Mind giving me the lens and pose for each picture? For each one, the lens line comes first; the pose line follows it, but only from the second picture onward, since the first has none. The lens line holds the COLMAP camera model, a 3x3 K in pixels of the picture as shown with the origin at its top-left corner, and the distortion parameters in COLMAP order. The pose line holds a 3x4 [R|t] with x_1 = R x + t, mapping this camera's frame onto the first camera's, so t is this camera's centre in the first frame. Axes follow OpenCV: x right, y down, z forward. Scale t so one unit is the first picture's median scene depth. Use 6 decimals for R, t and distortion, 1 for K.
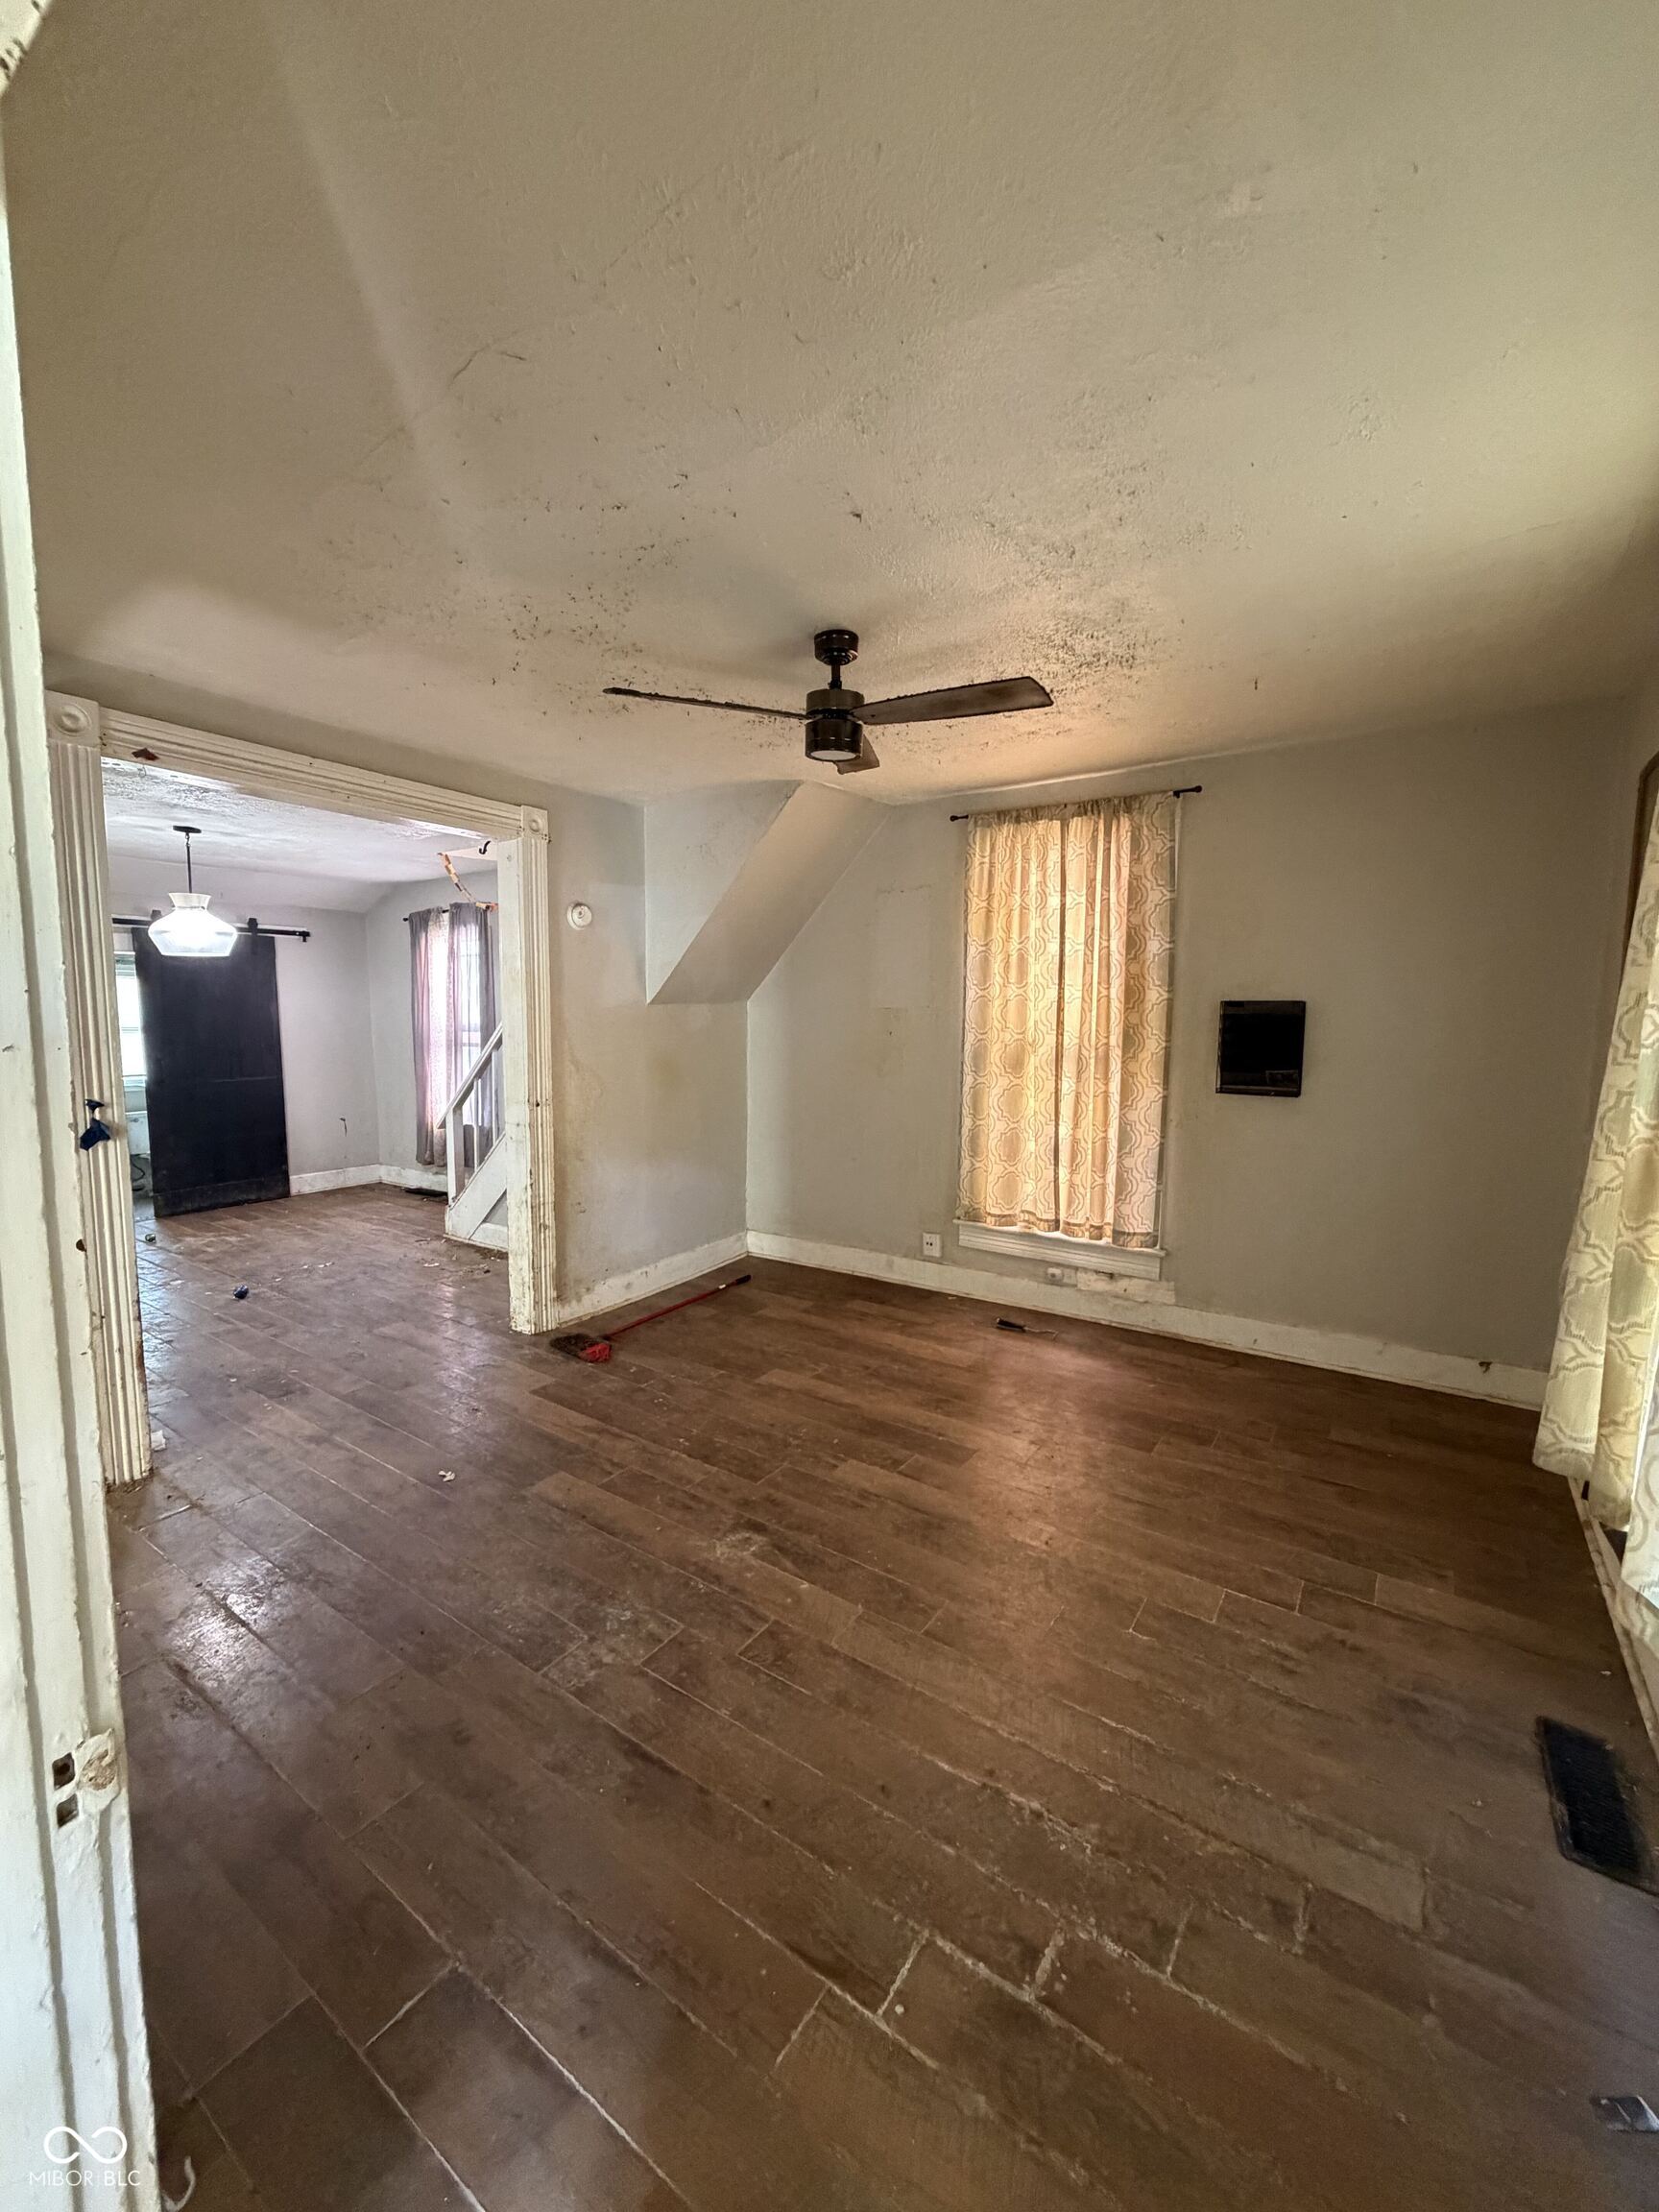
lens RADIAL K [[881.3, 0, 824.9], [0, 881.3, 1100.6], [0, 0, 1]] dist [-0.003724, -0.000081]
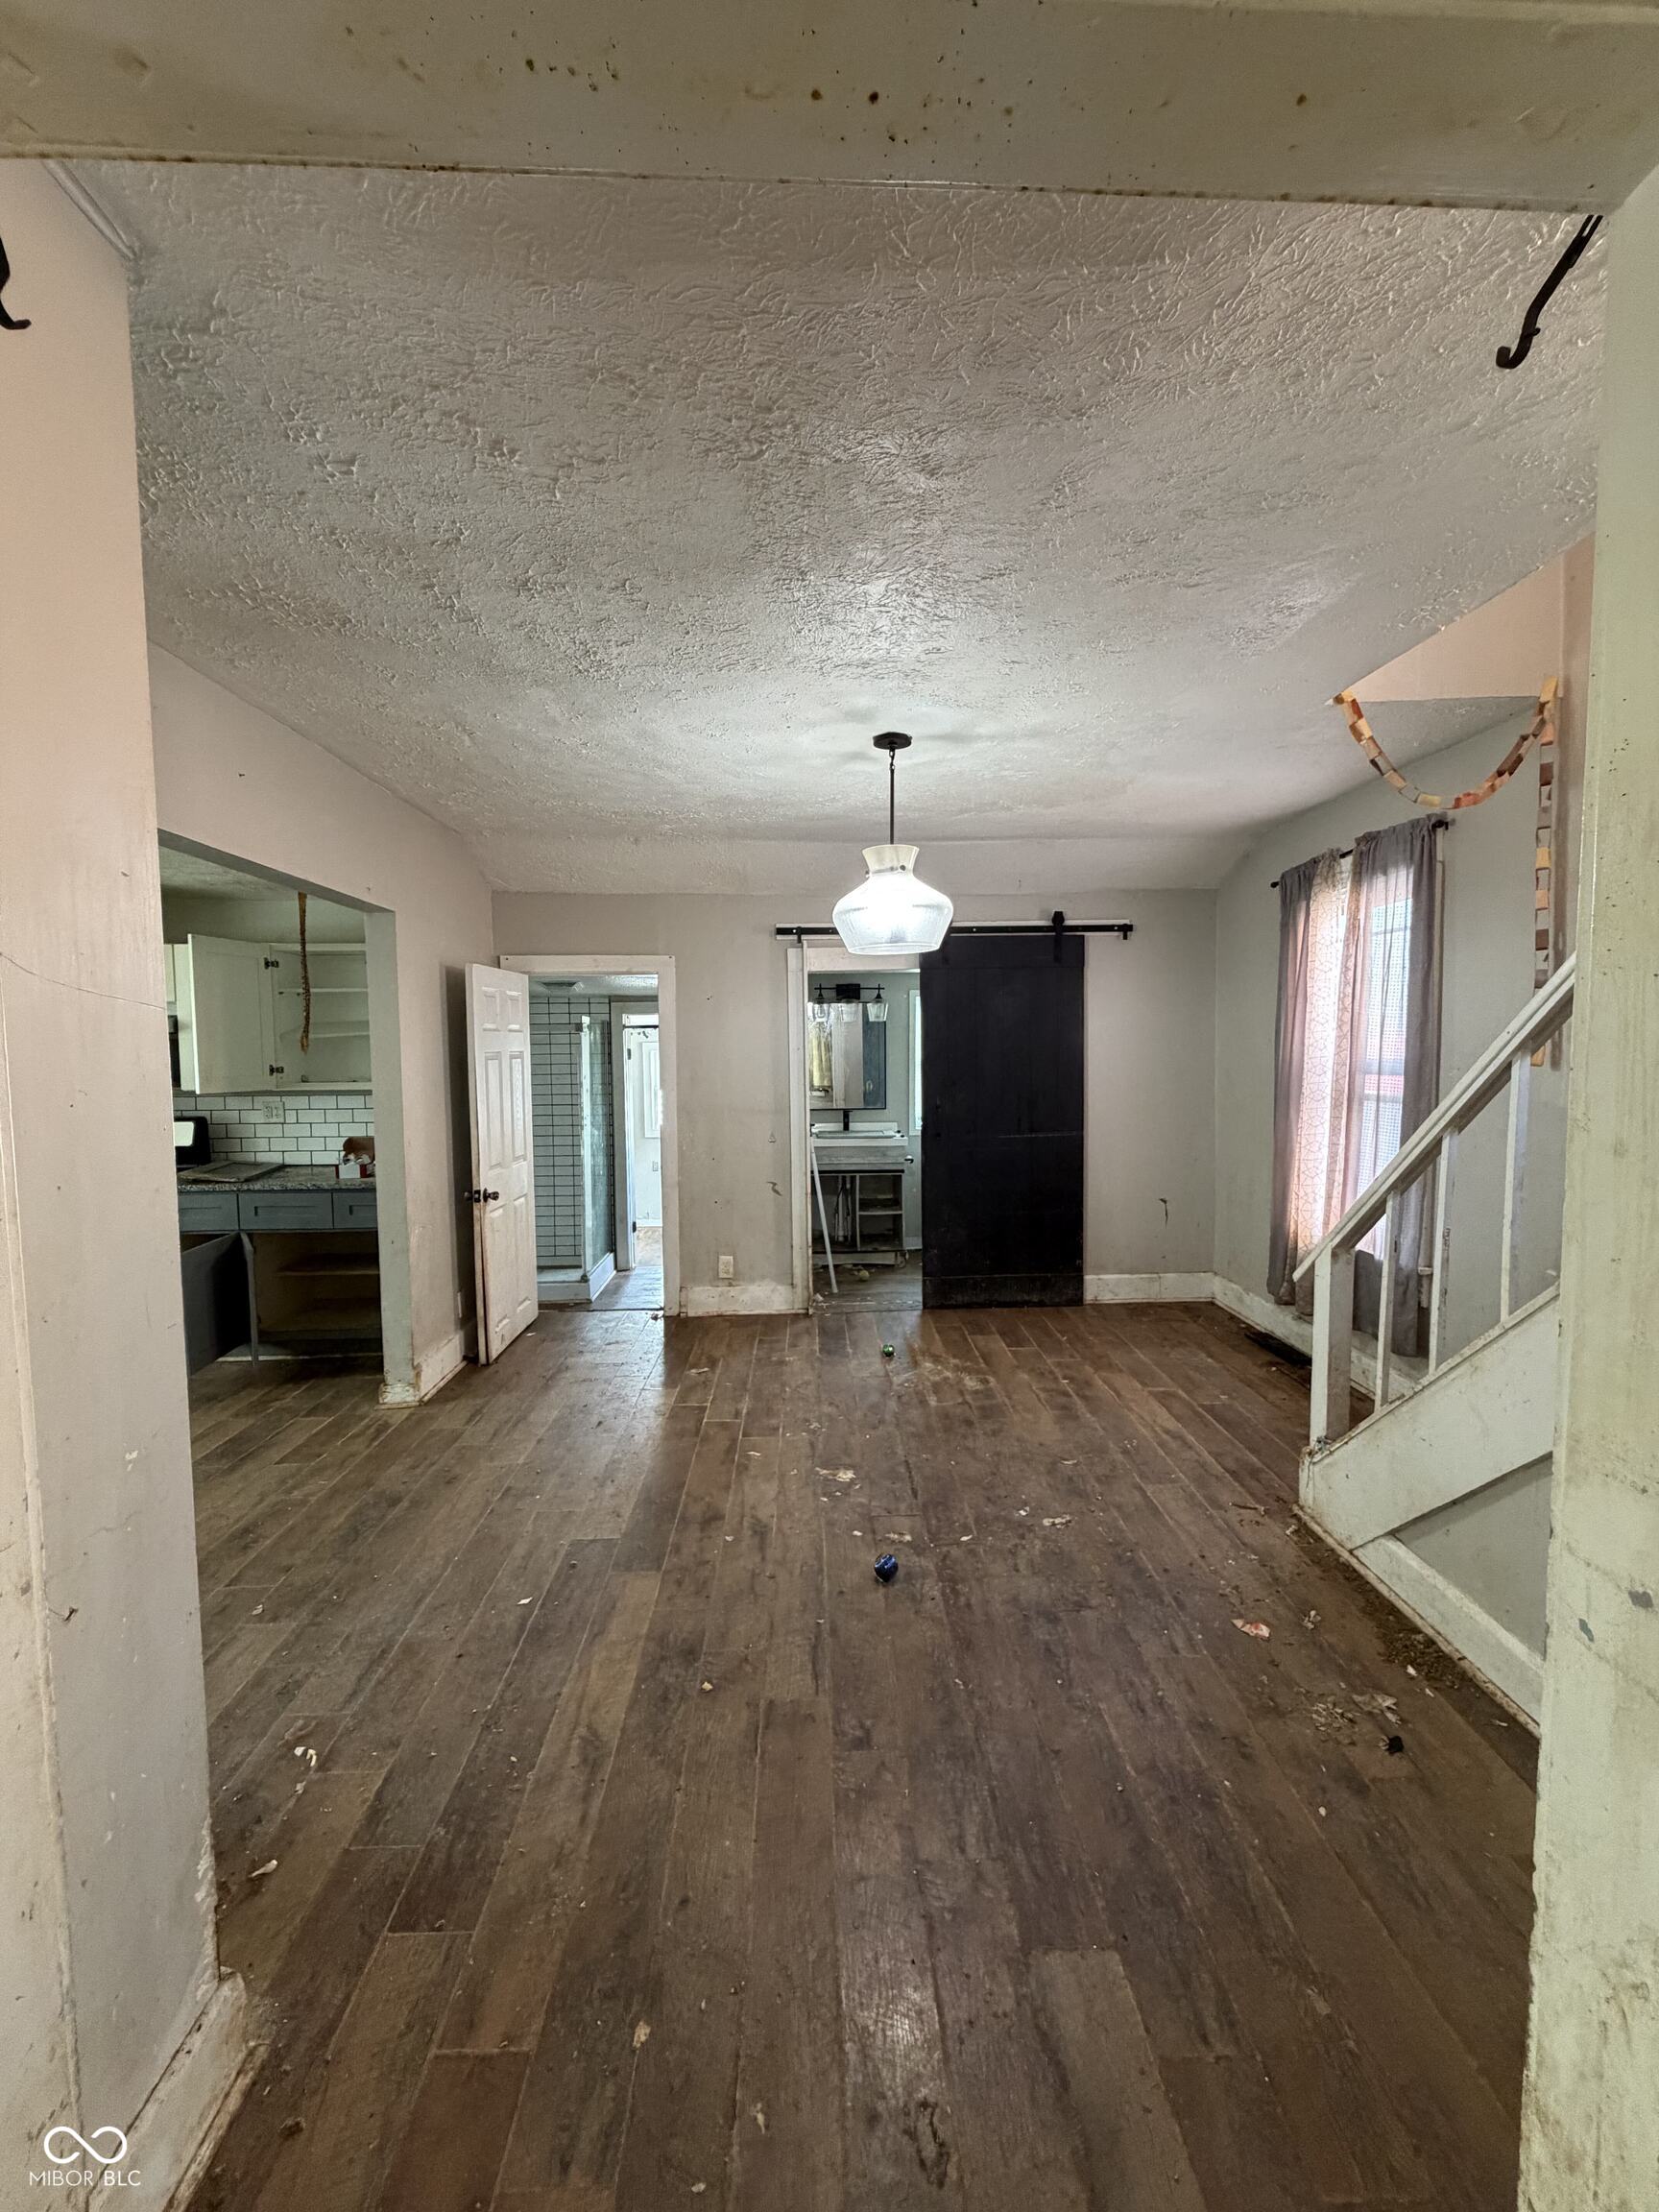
lens RADIAL K [[881.3, 0, 832.2], [0, 881.3, 1101.0], [0, 0, 1]] dist [-0.003724, -0.000081]
pose [[0.596464, 0.041929, -0.801544, -0.177498], [-0.065443, 0.997850, 0.003499, -0.043419], [0.799967, 0.050368, 0.597926, 0.426702]]
